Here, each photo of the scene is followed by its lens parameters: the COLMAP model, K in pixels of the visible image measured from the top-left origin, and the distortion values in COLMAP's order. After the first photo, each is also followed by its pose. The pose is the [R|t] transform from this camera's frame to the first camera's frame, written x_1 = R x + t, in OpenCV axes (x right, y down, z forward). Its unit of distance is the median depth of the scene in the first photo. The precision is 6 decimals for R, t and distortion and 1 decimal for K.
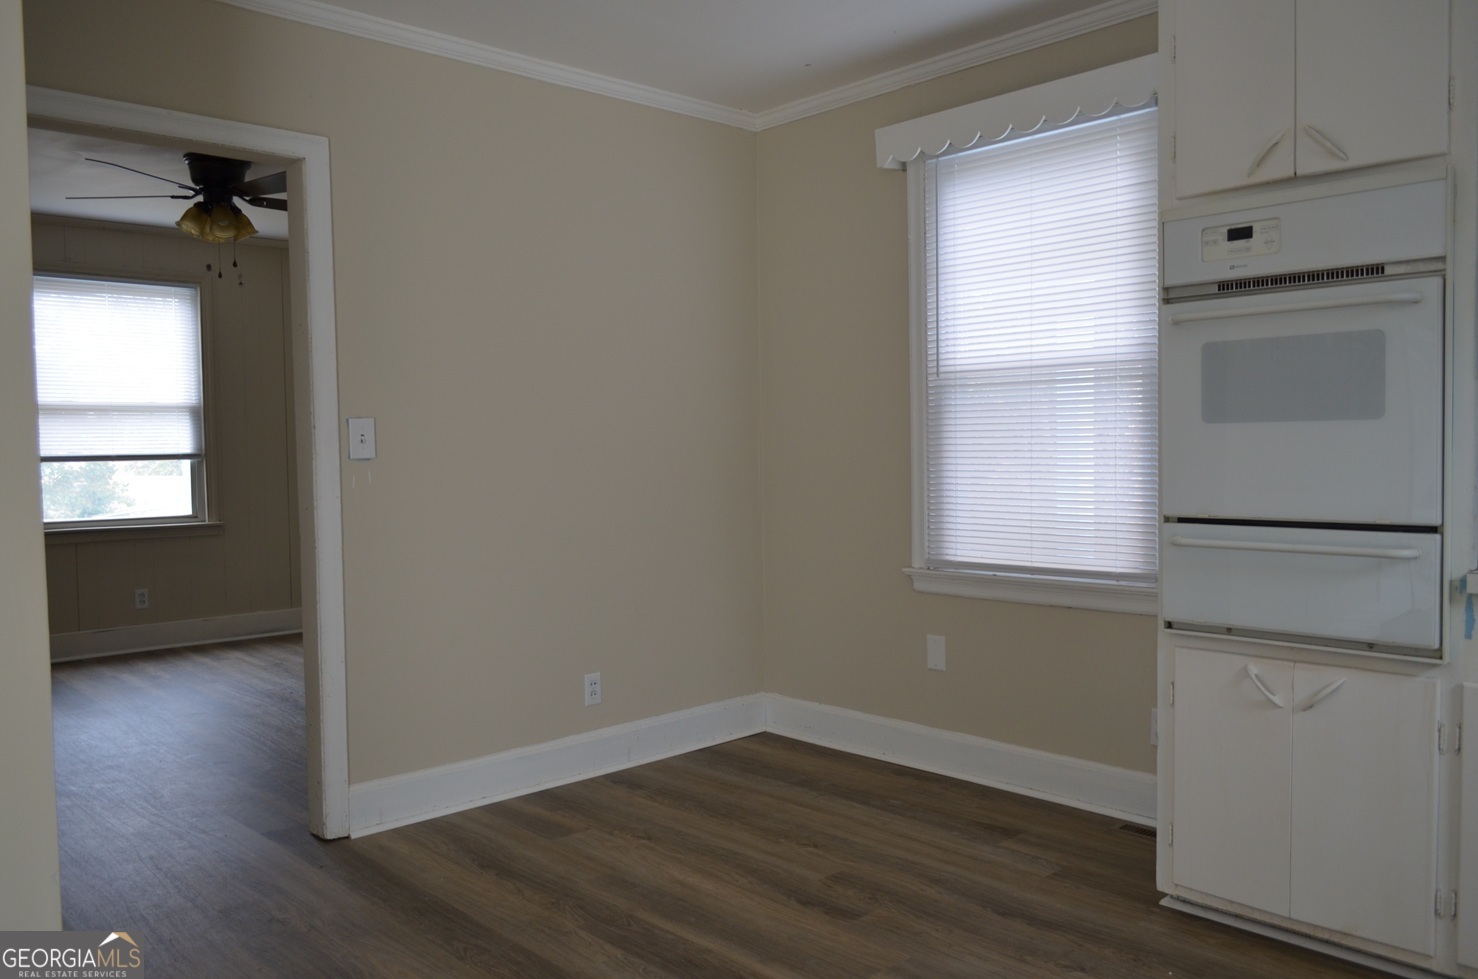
lens RADIAL K [[1143.6, 0, 743.0], [0, 1143.6, 501.0], [0, 0, 1]] dist [-0.015574, 0.008834]
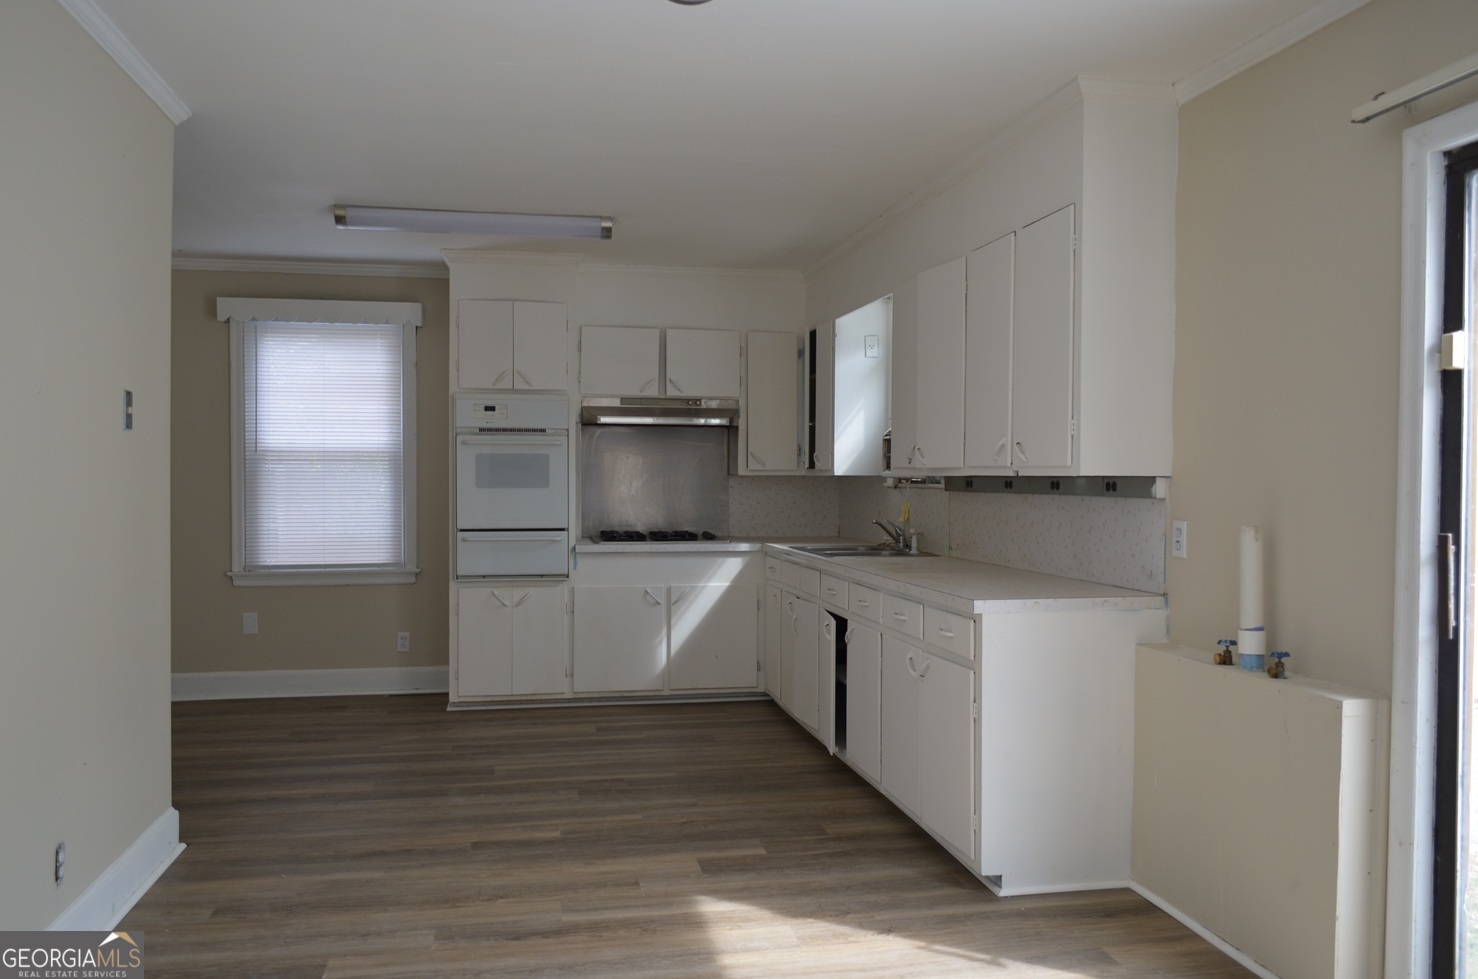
lens RADIAL K [[1143.6, 0, 739.2], [0, 1143.6, 491.4], [0, 0, 1]] dist [-0.015574, 0.008834]
pose [[0.519832, 0.006302, 0.854246, -1.316903], [0.031329, 0.999159, -0.026436, 0.017262], [-0.853694, 0.040505, 0.519197, -0.668596]]
